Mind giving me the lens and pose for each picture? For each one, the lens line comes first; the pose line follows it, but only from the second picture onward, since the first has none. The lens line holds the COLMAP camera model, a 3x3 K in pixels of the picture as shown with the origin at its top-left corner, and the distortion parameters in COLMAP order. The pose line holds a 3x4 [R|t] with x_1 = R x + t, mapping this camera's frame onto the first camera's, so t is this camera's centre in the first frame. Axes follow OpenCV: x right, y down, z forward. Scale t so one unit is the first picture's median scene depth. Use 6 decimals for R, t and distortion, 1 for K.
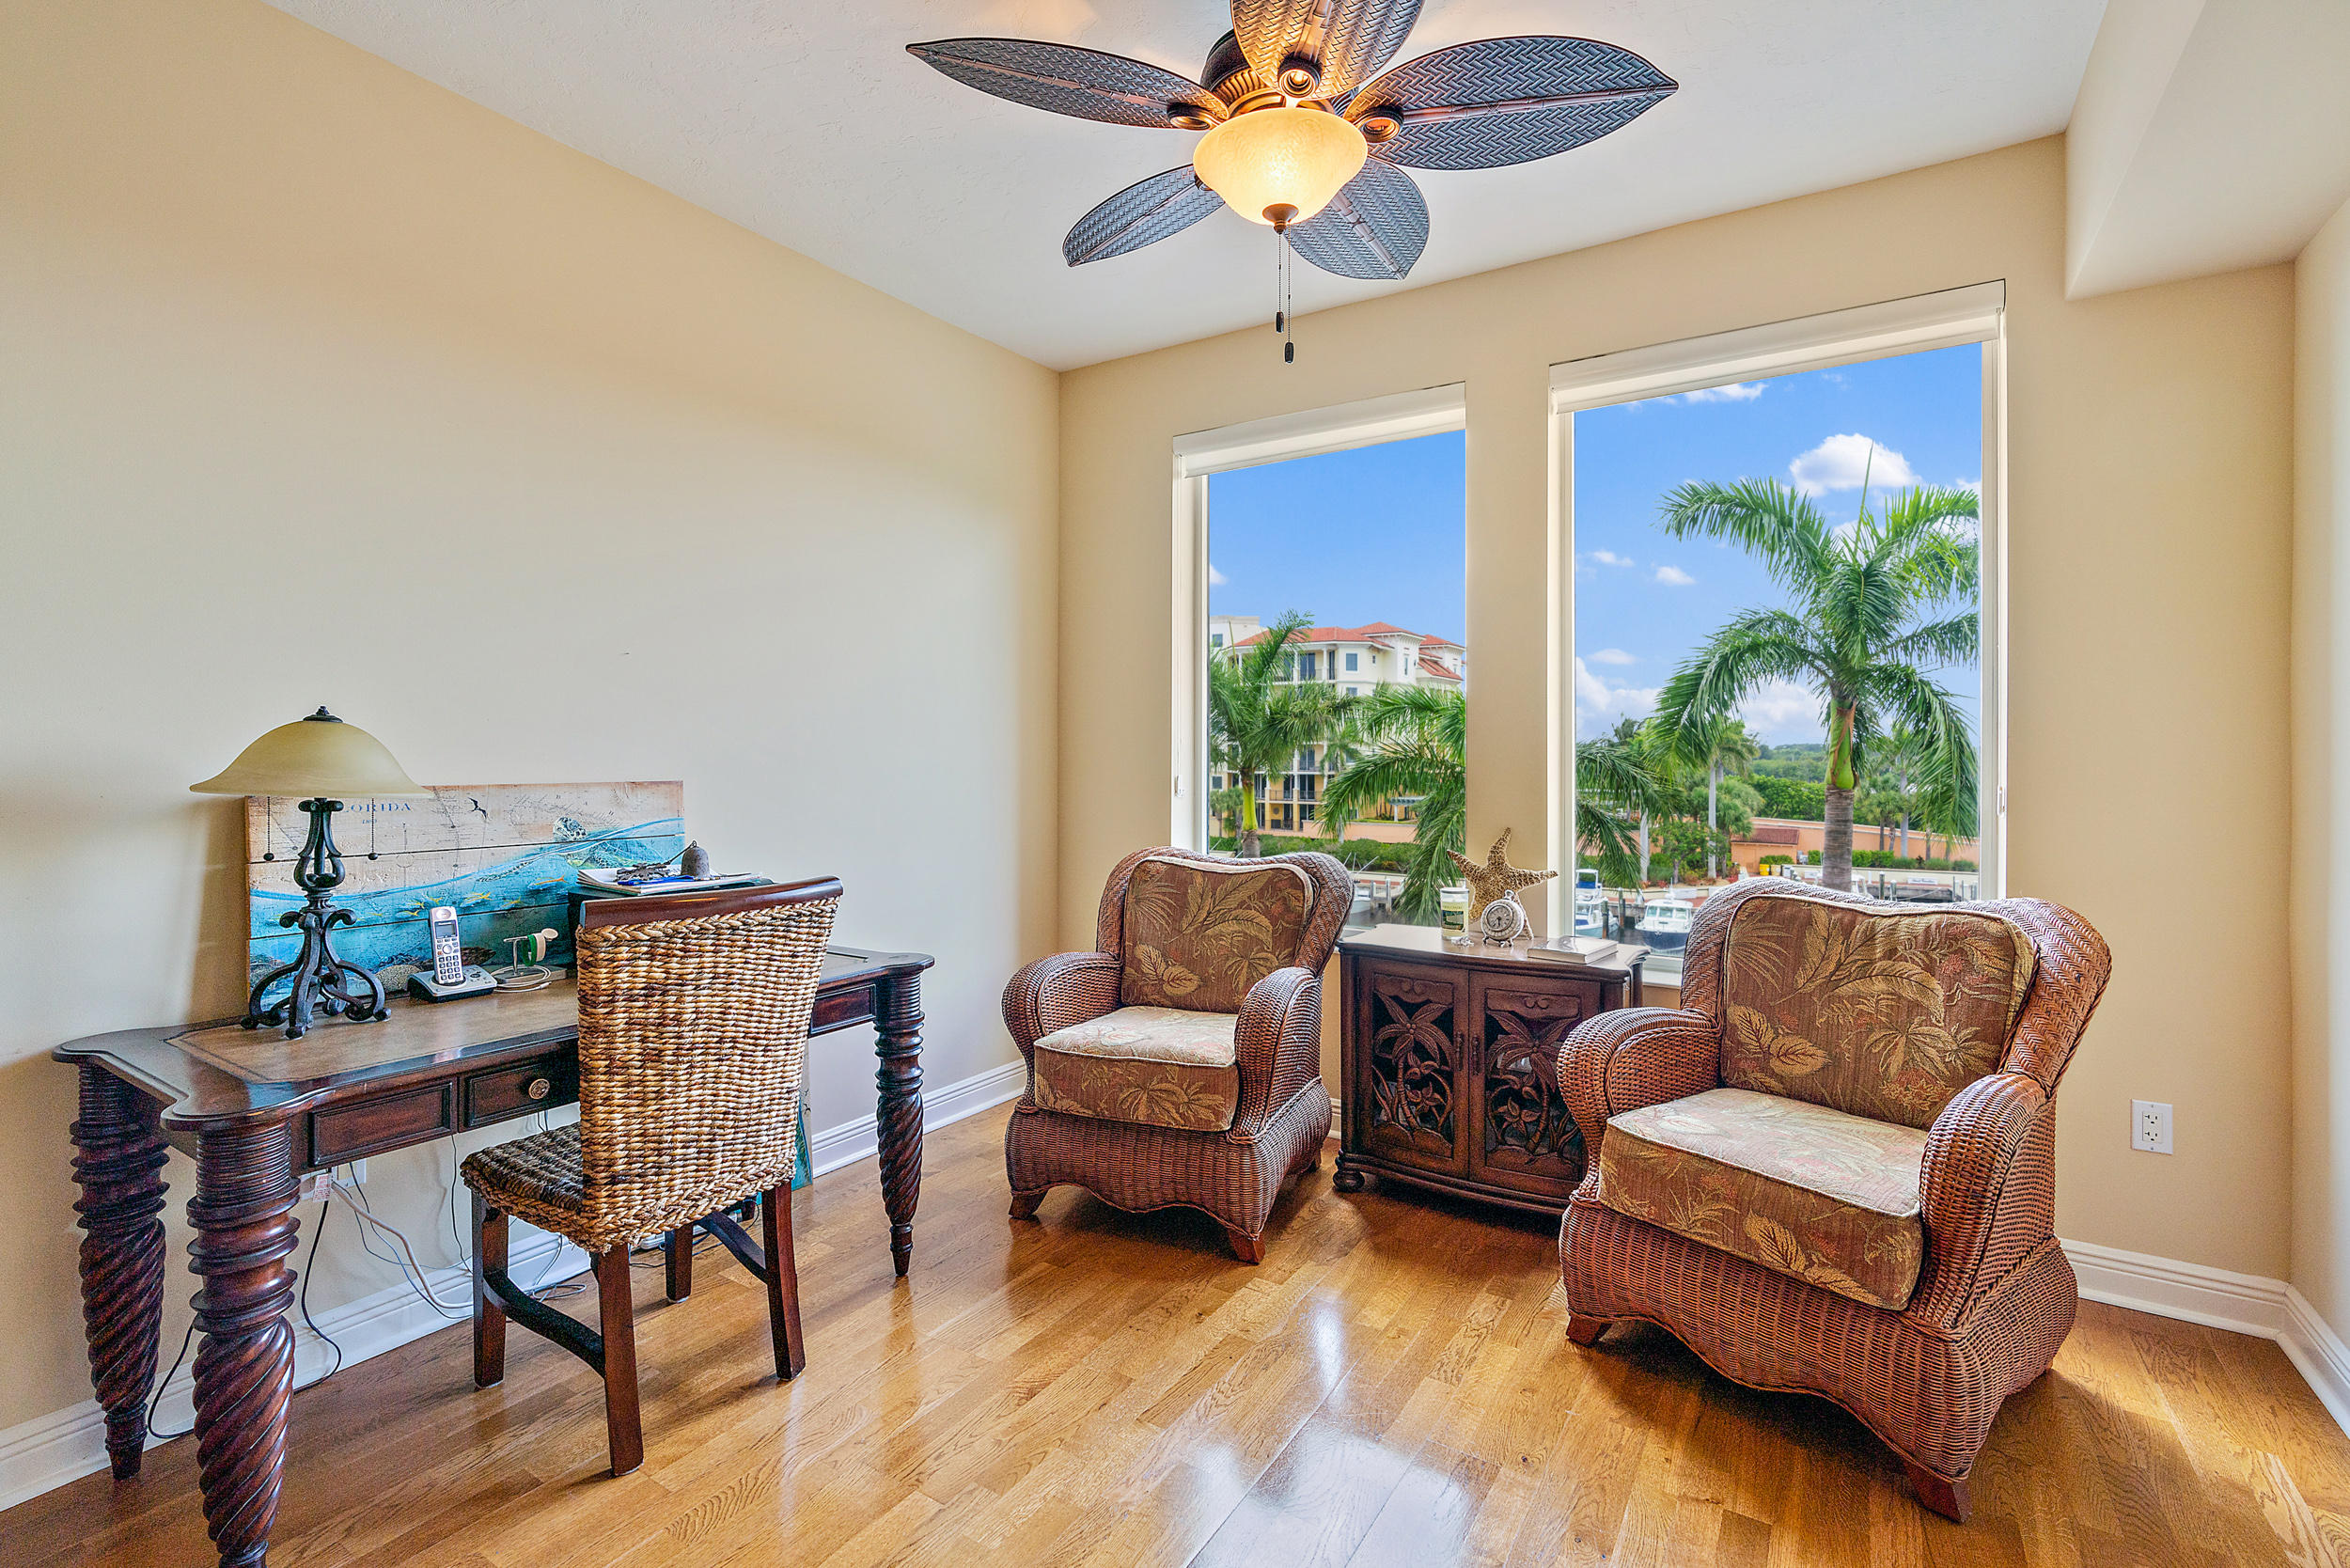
lens RADIAL K [[1055.7, 0, 1180.3], [0, 1055.7, 750.8], [0, 0, 1]] dist [-0.006318, 0.003254]
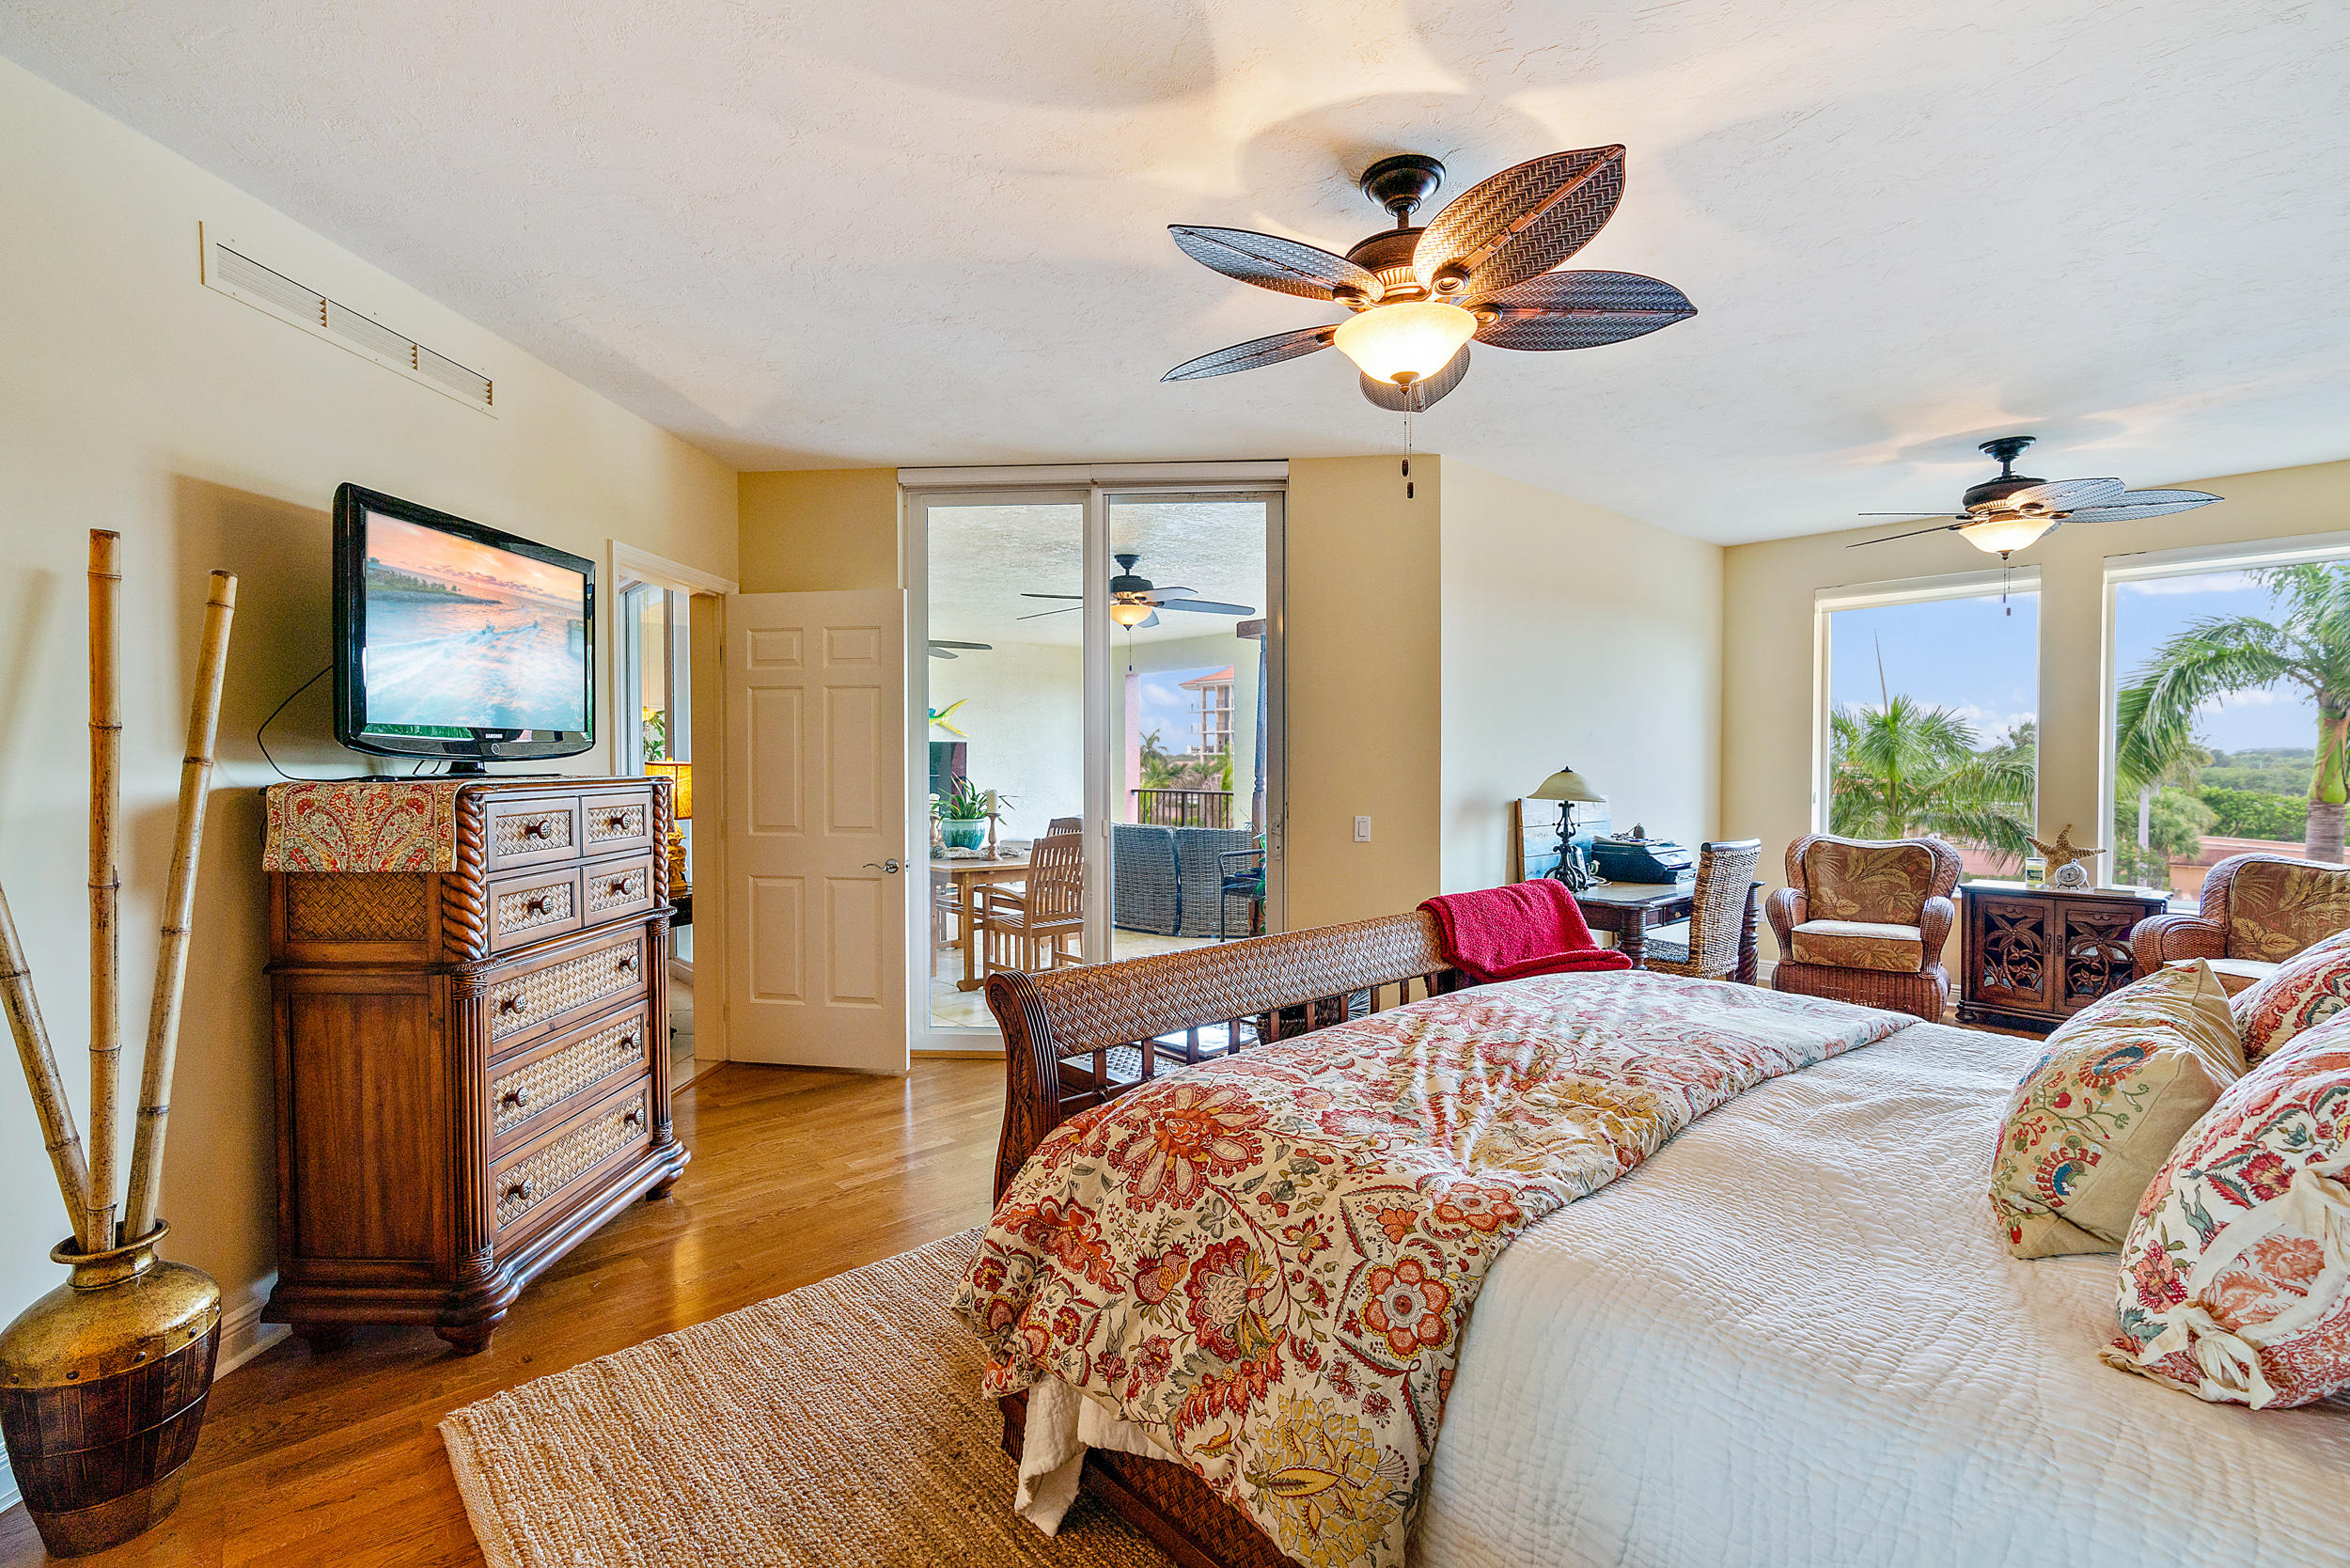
lens RADIAL K [[1055.7, 0, 1166.5], [0, 1055.7, 780.6], [0, 0, 1]] dist [-0.006318, 0.003254]
pose [[0.961609, 0.002851, -0.274410, -0.626313], [0.002867, 0.999787, 0.020433, -0.037256], [0.274410, -0.020436, 0.961396, -1.041765]]
